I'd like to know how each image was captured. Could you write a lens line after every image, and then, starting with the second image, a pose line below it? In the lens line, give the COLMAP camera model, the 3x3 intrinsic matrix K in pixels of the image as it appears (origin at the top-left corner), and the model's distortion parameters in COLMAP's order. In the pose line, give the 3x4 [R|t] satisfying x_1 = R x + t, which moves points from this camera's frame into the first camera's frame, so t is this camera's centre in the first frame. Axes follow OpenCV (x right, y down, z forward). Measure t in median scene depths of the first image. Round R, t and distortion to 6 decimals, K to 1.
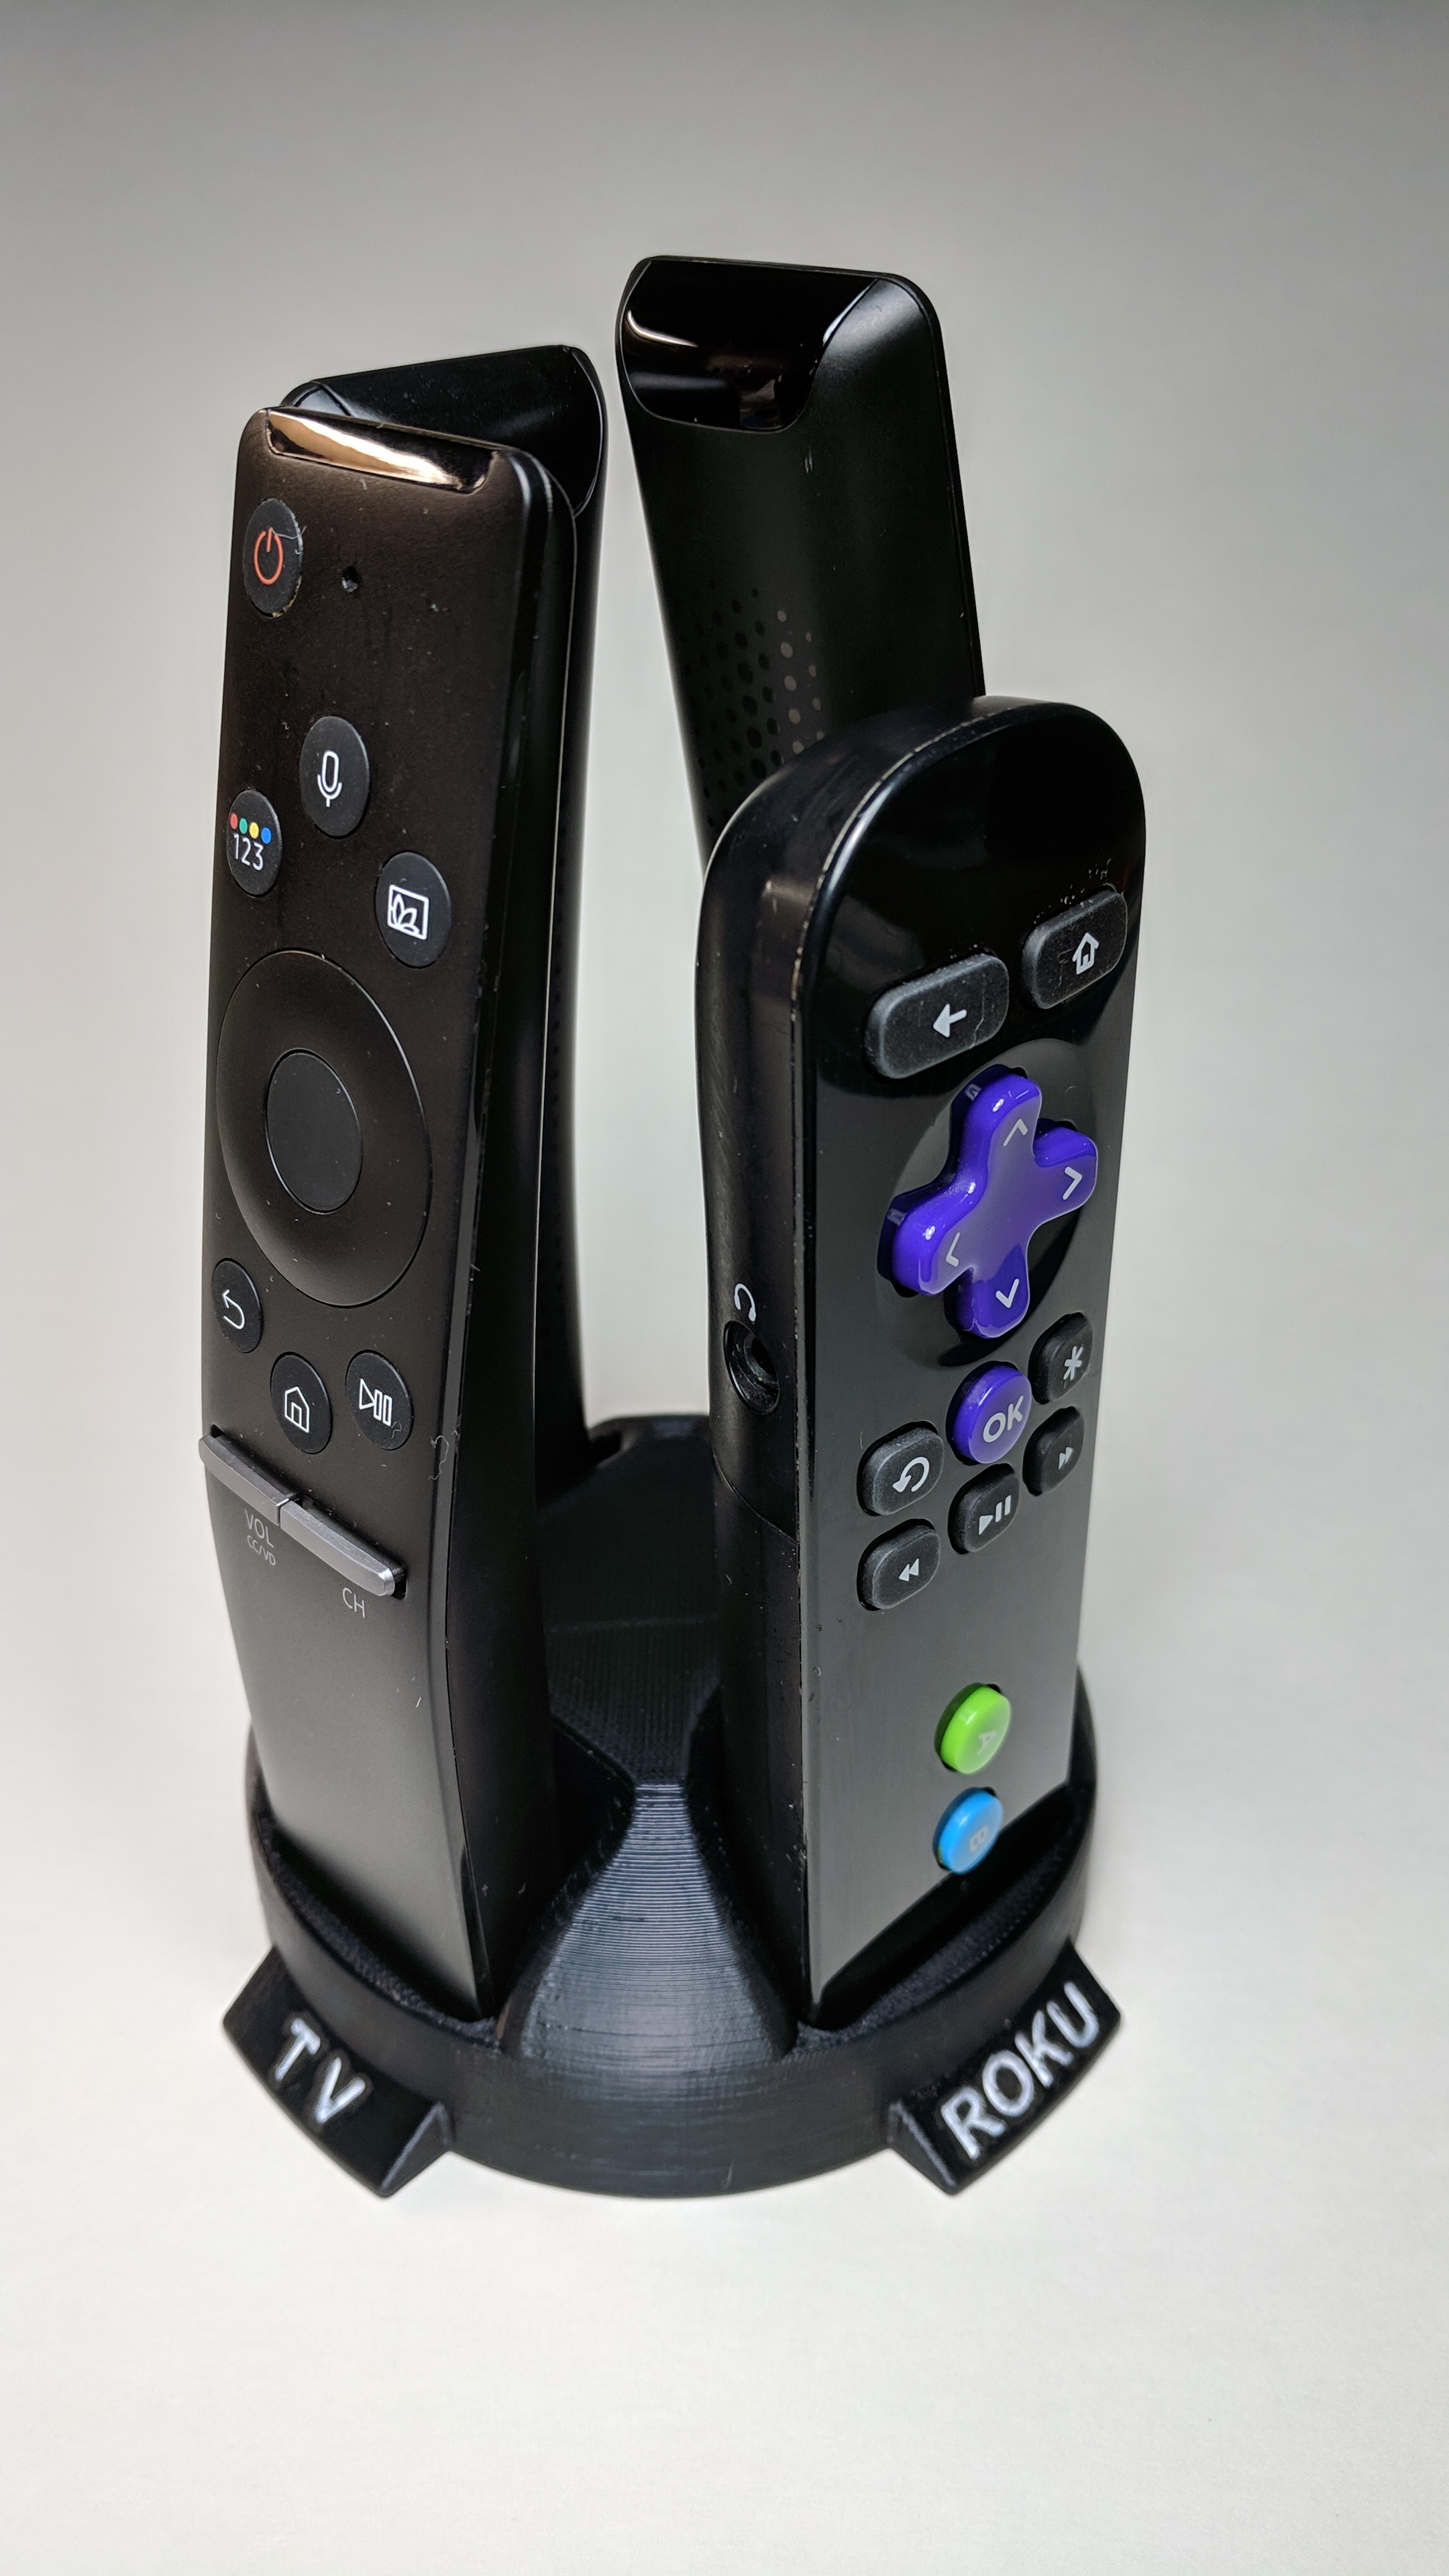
lens RADIAL K [[1928.3, 0, 724.5], [0, 1928.3, 1288.0], [0, 0, 1]] dist [-0.048099, -0.000083]
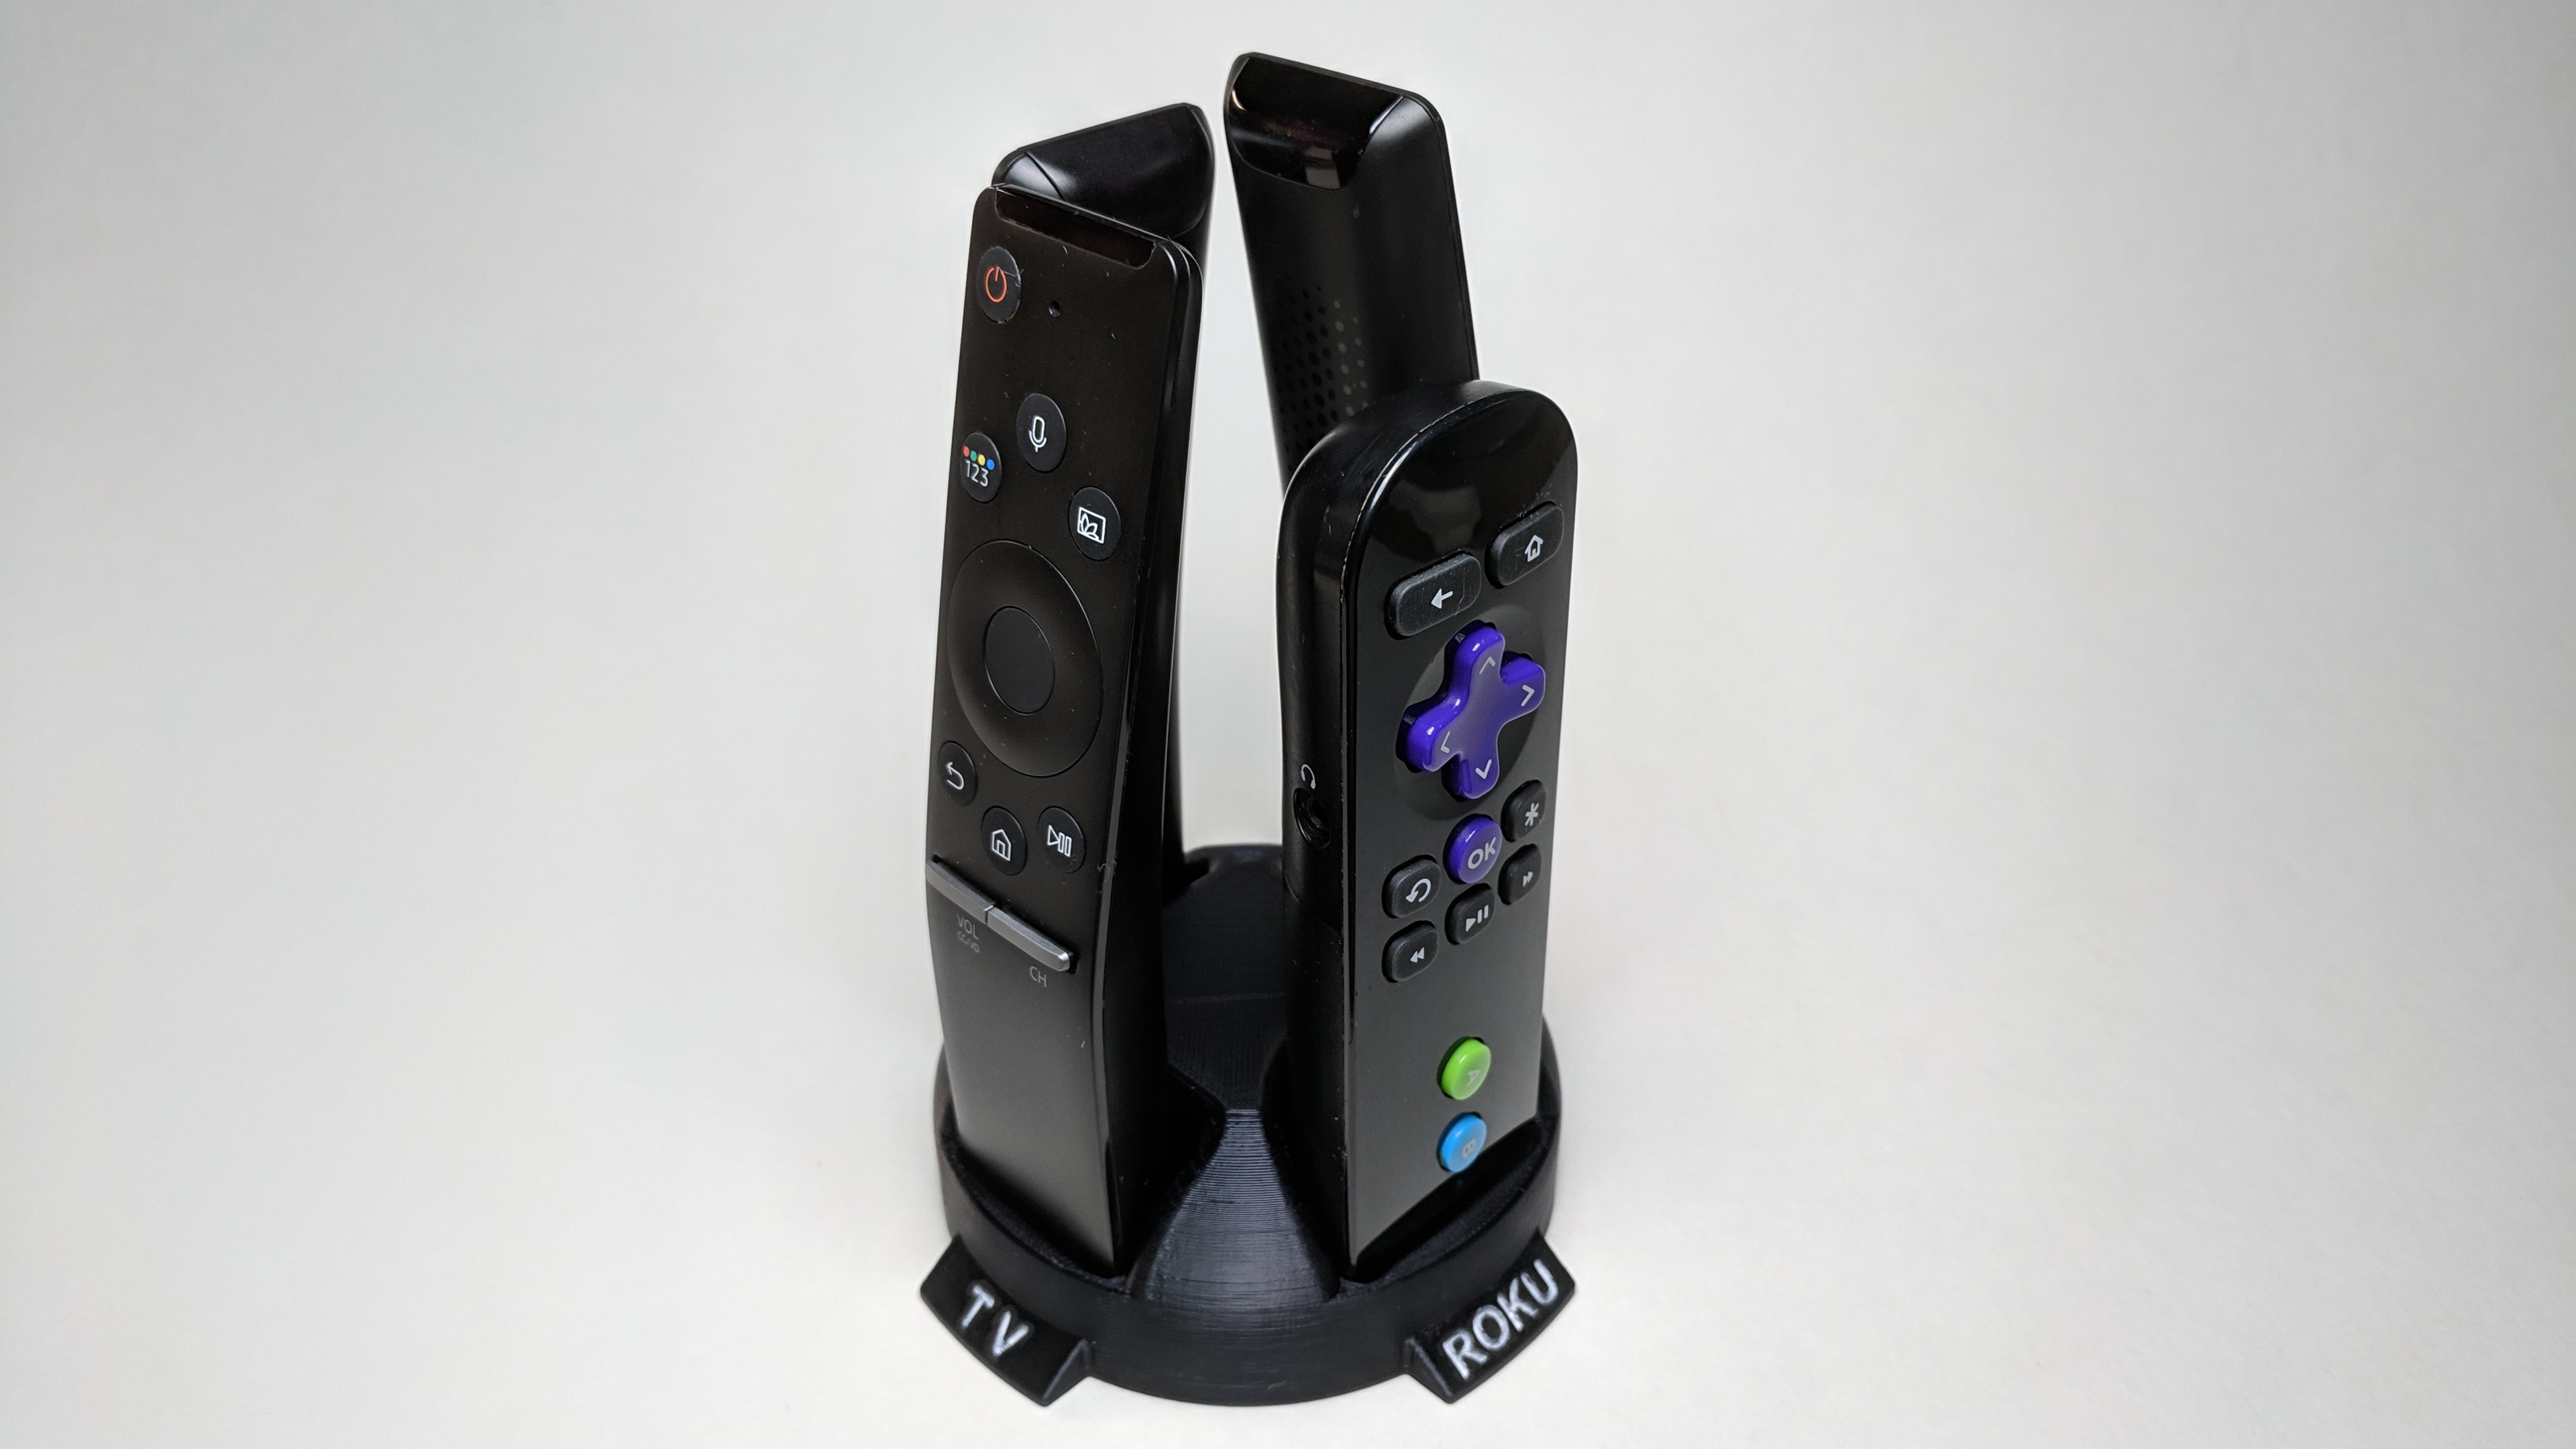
lens RADIAL K [[1990.0, 0, 1288.0], [0, 1990.0, 724.5], [0, 0, 1]] dist [-0.002609, 0.000055]
pose [[0.999926, 0.004496, 0.011307, -0.020258], [-0.004671, 0.999868, 0.015549, -0.050965], [-0.011236, -0.015601, 0.999815, -0.496101]]
